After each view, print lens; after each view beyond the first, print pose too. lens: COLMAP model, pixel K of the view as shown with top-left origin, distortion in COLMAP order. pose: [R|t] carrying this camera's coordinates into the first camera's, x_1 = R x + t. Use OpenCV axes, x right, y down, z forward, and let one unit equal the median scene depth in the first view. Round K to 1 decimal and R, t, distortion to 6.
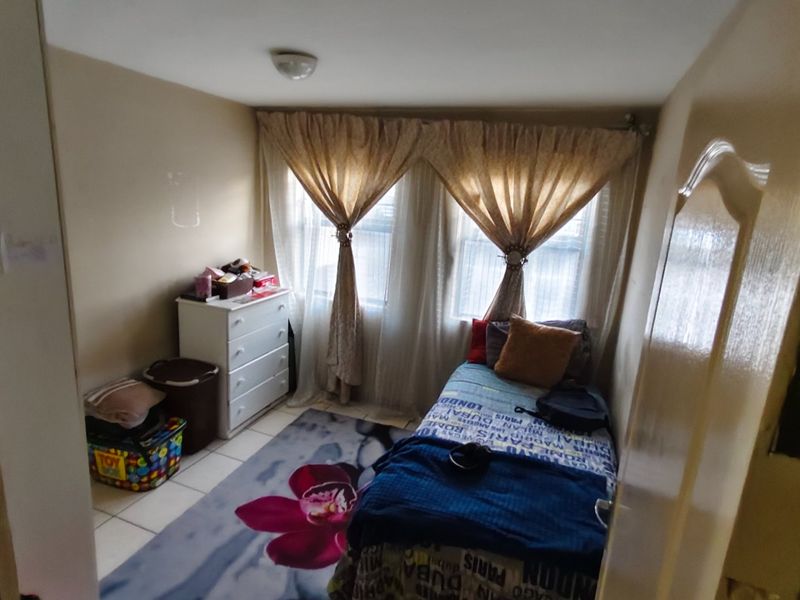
lens RADIAL K [[433.0, 0, 401.1], [0, 433.0, 282.6], [0, 0, 1]] dist [0.001277, -0.000331]
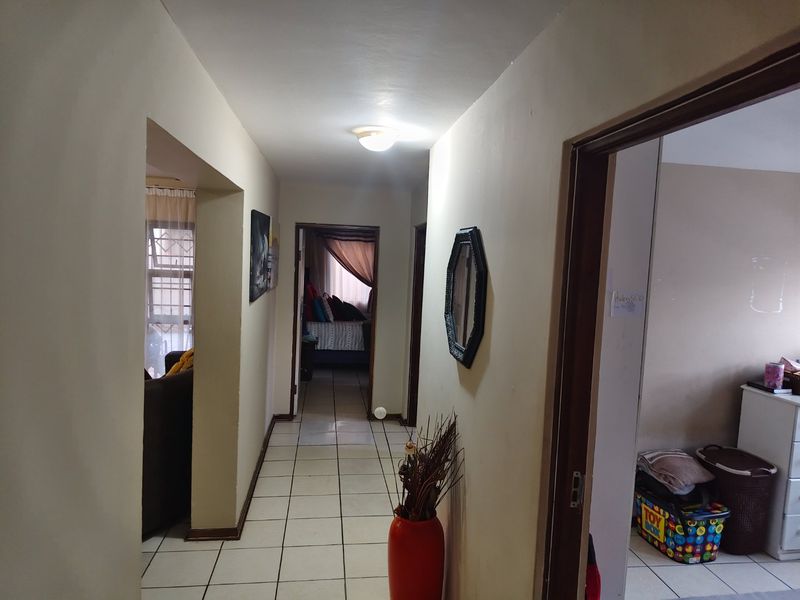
lens RADIAL K [[543.9, 0, 400.0], [0, 543.9, 300.0], [0, 0, 1]] dist [-0.000273, -0.007597]
pose [[0.455096, 0.023647, -0.890128, 0.221495], [-0.195057, 0.978016, -0.073745, 0.100895], [0.868816, 0.207187, 0.449703, -0.254227]]
